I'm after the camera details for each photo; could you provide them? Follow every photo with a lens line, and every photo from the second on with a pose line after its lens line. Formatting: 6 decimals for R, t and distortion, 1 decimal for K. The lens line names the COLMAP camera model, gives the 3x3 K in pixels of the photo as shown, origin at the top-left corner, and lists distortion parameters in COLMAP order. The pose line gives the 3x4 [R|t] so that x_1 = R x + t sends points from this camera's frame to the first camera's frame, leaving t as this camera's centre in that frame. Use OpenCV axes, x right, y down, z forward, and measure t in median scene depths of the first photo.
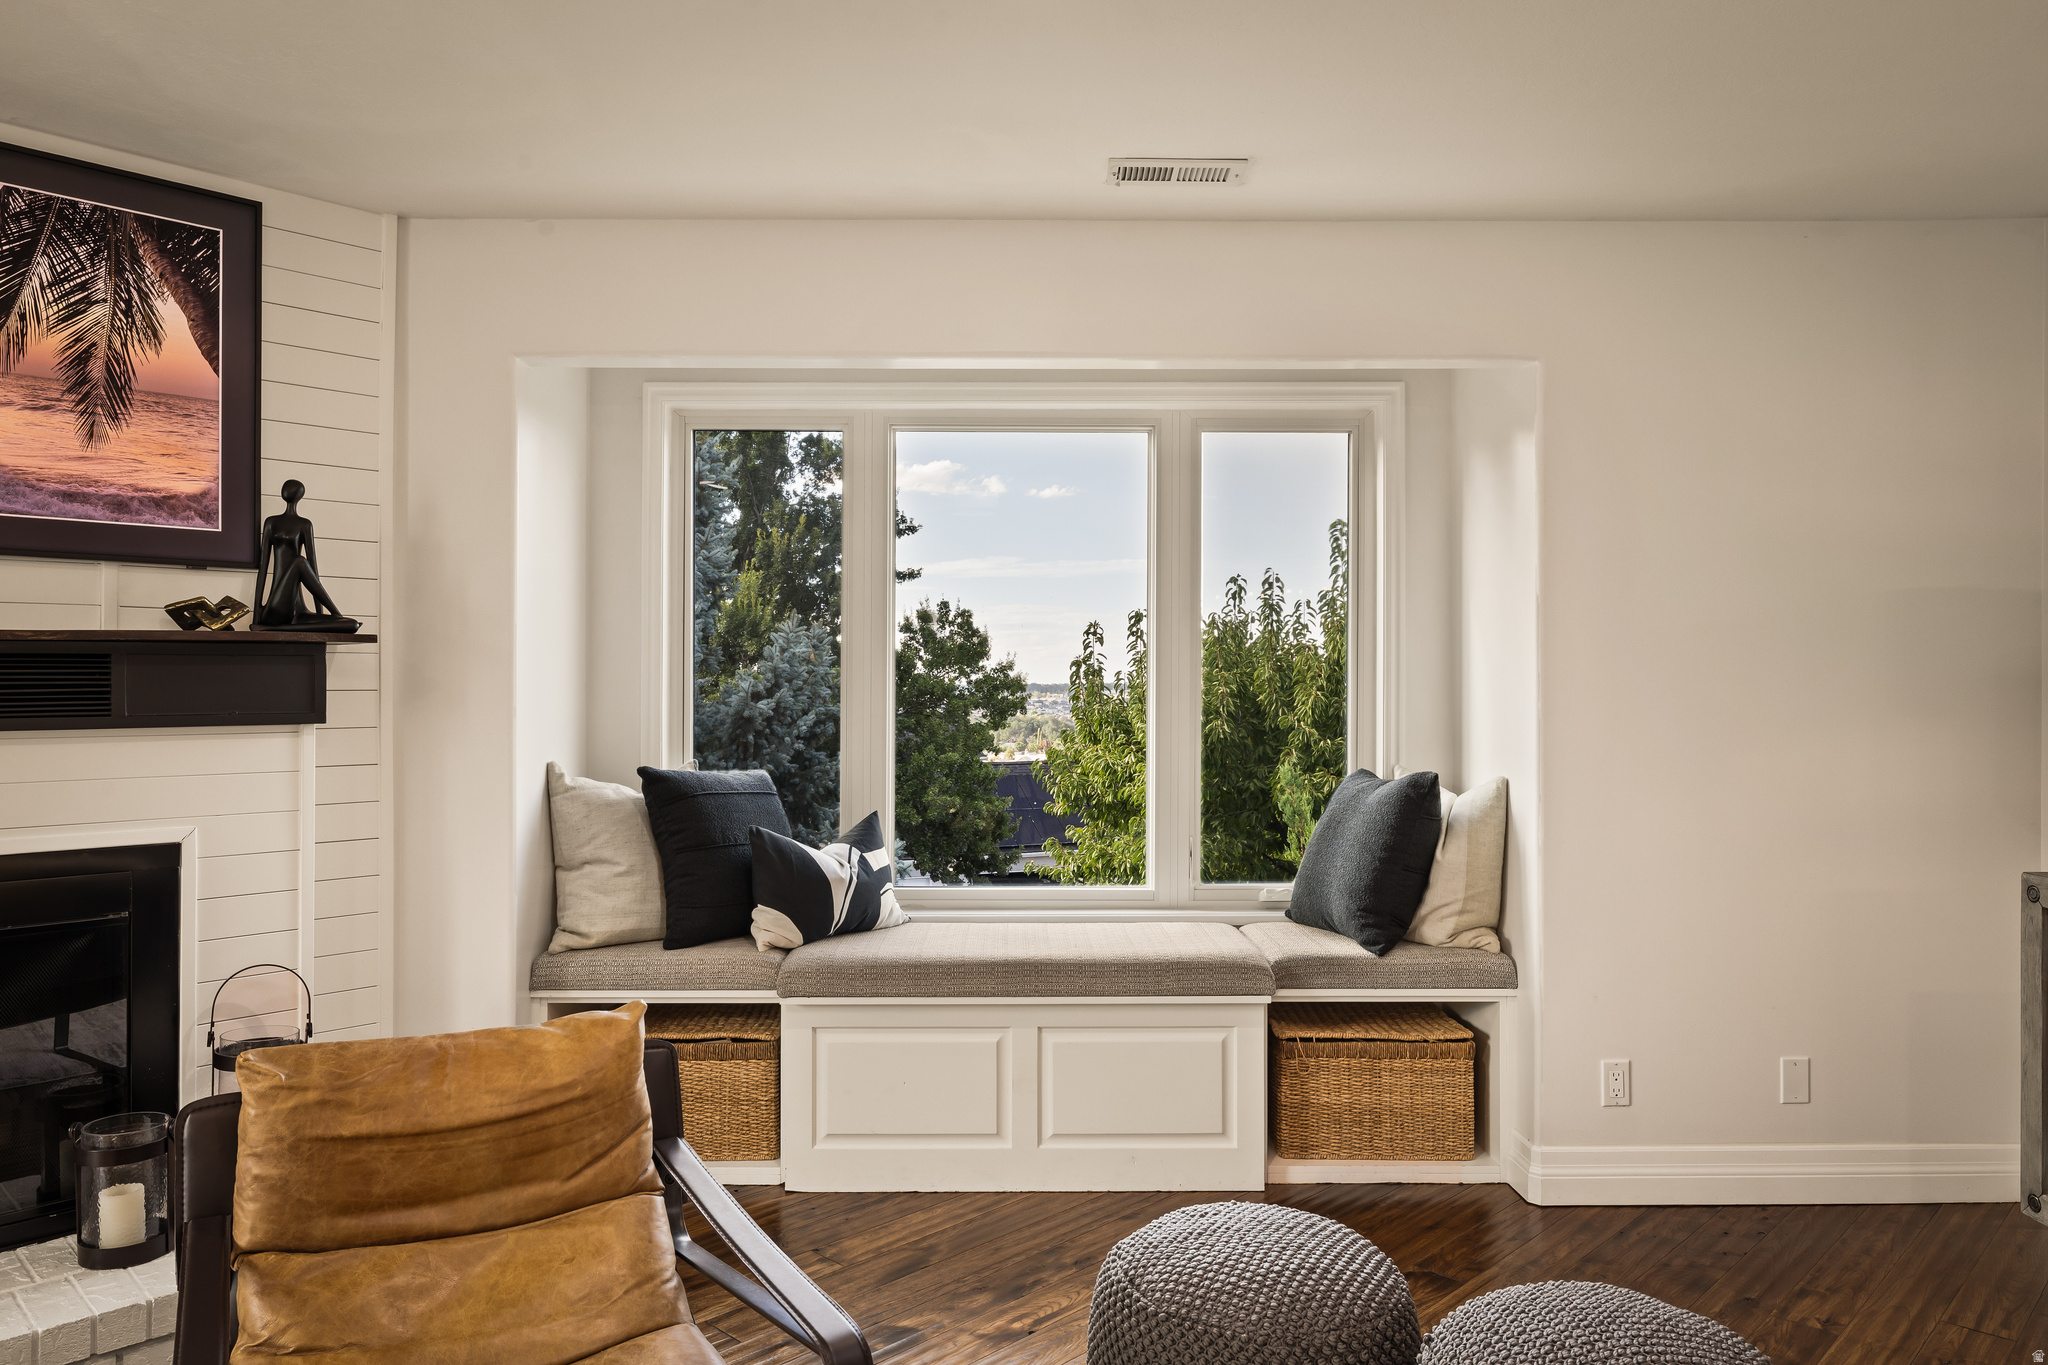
lens RADIAL K [[1360.0, 0, 1020.3], [0, 1360.0, 681.7], [0, 0, 1]] dist [-0.005198, 0.004565]
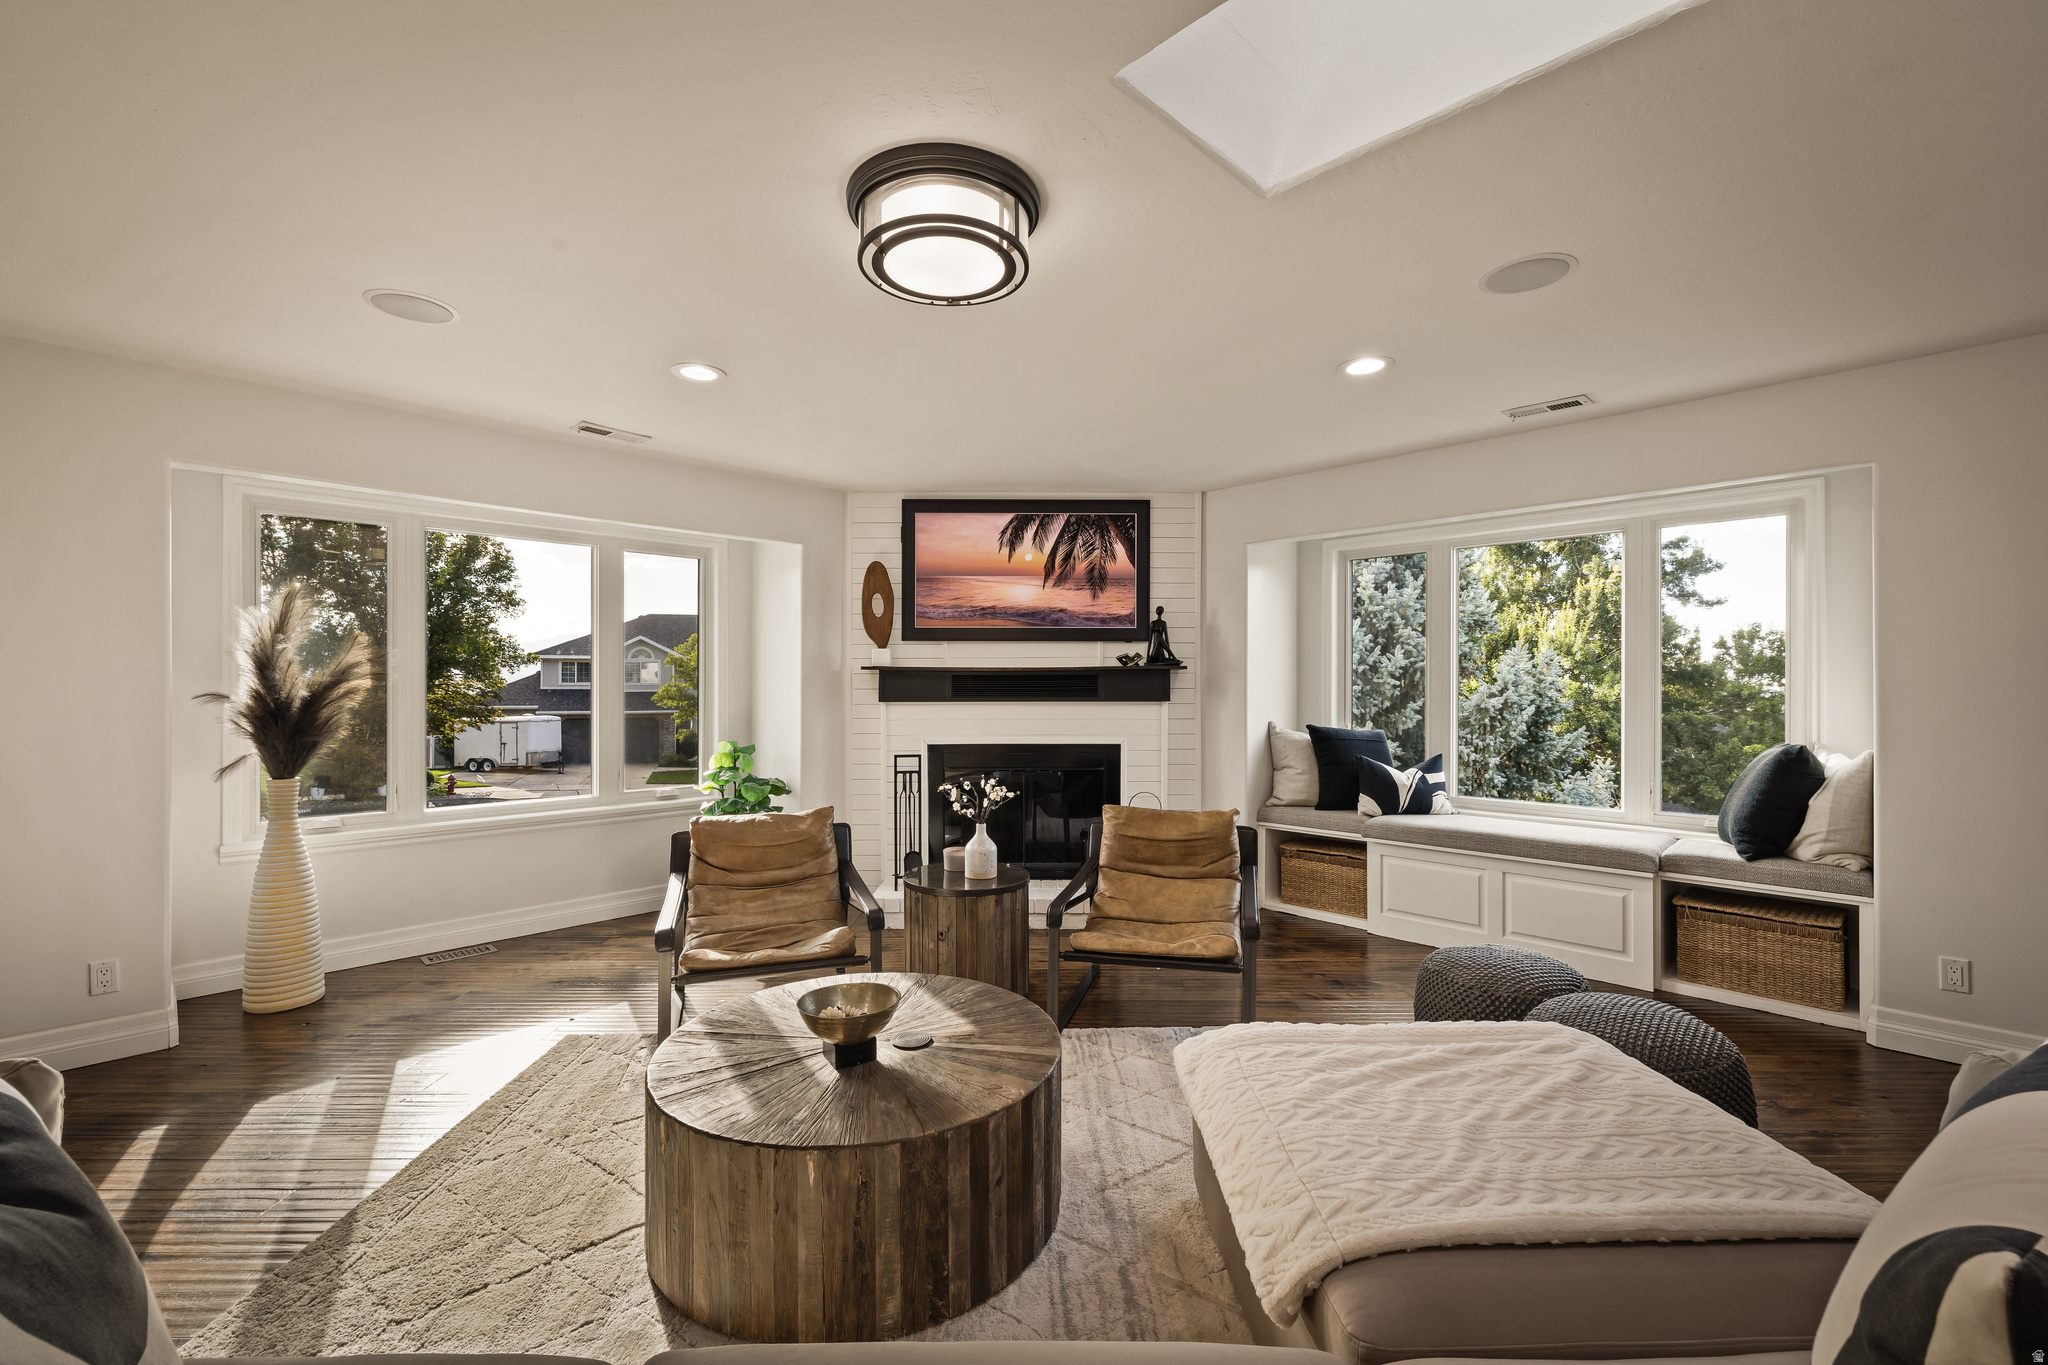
lens RADIAL K [[861.6, 0, 1033.3], [0, 861.6, 686.6], [0, 0, 1]] dist [0.001154, -0.000666]
pose [[0.705553, -0.000294, -0.708657, 0.392285], [-0.000206, 1.000000, -0.000620, 0.003693], [0.708657, 0.000584, 0.705553, -0.275948]]
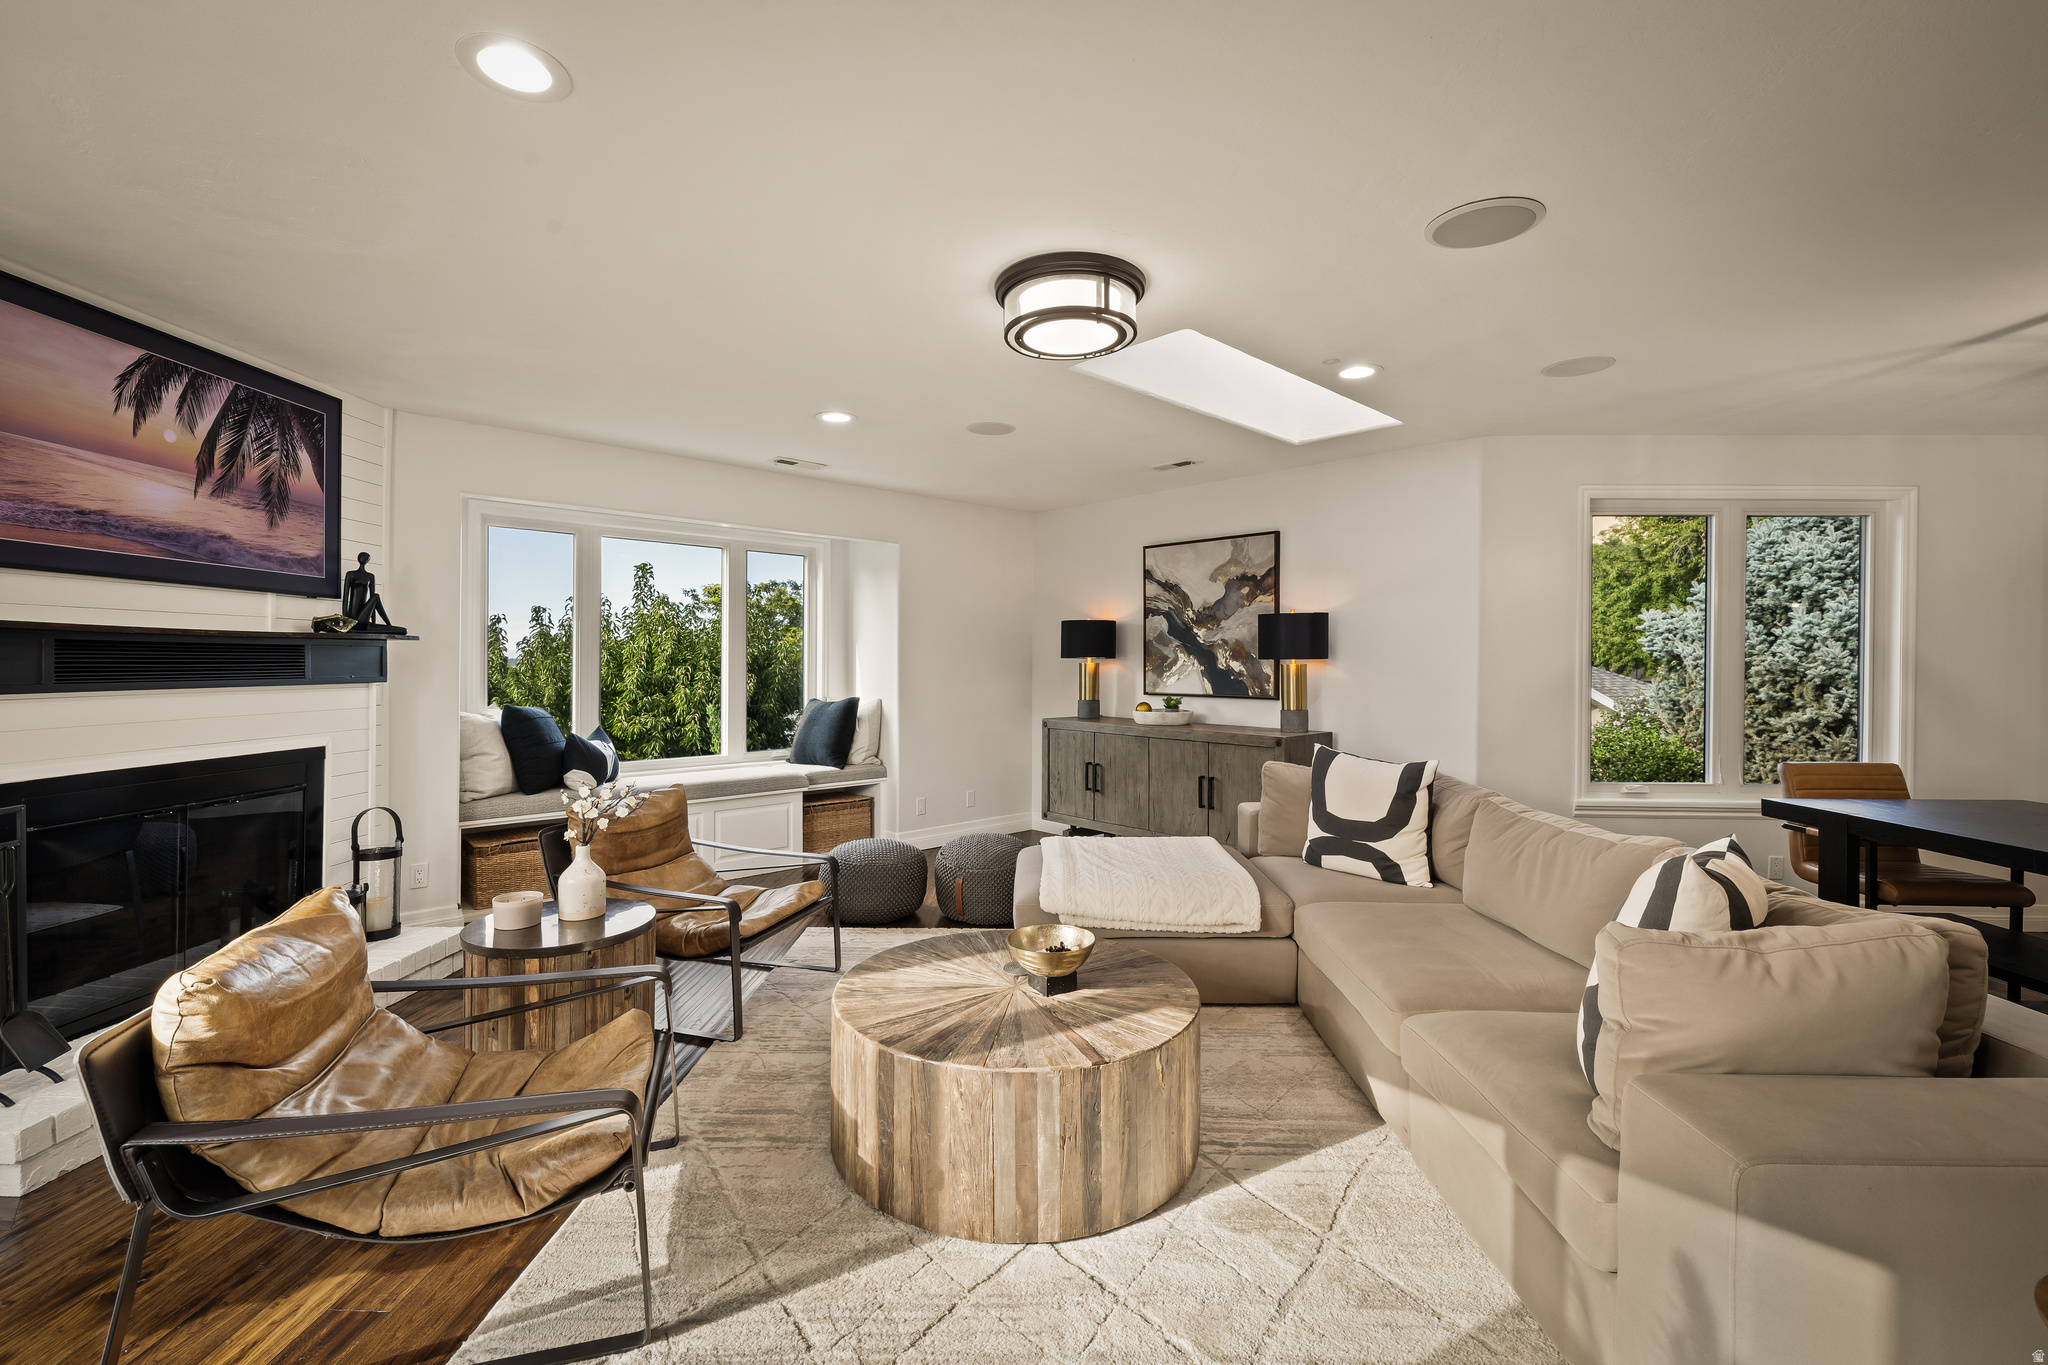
lens RADIAL K [[861.6, 0, 1024.4], [0, 861.6, 672.0], [0, 0, 1]] dist [0.001154, -0.000666]
pose [[0.734025, -0.005062, 0.679104, -0.592081], [-0.001421, 0.999959, 0.008989, 0.003712], [-0.679121, -0.007563, 0.733987, -0.428350]]
